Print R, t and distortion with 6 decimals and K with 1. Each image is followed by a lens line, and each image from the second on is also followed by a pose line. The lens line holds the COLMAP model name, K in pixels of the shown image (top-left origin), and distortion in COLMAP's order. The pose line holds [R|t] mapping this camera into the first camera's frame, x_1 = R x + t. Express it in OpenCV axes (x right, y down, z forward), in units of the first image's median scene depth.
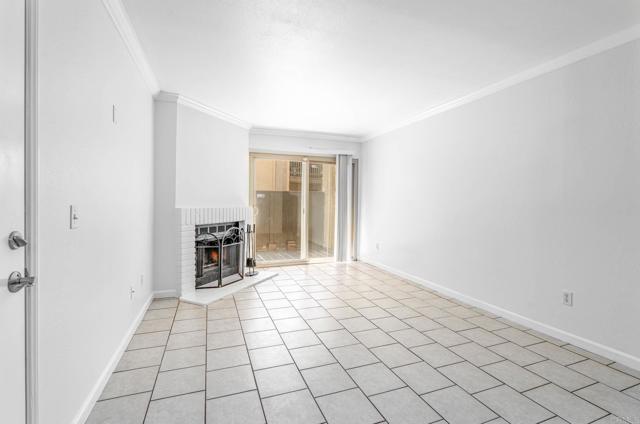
lens RADIAL K [[280.6, 0, 318.4], [0, 280.6, 207.5], [0, 0, 1]] dist [-0.002863, -0.000272]
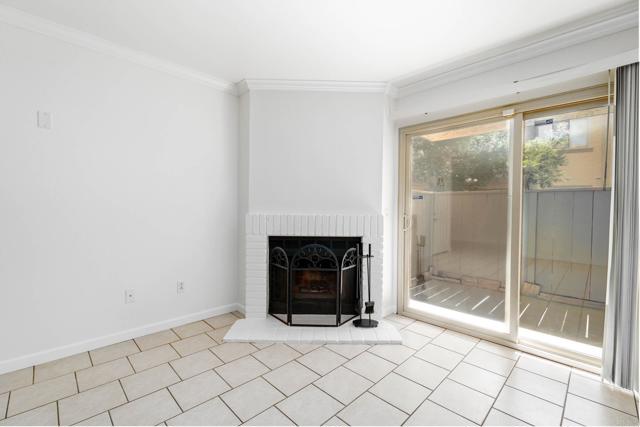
lens RADIAL K [[280.6, 0, 320.3], [0, 280.6, 213.4], [0, 0, 1]] dist [-0.002863, -0.000272]
pose [[0.407883, 0.018190, -0.912853, 0.334624], [-0.025922, 0.999629, 0.008337, -0.012081], [0.912666, 0.020262, 0.408203, 0.772370]]
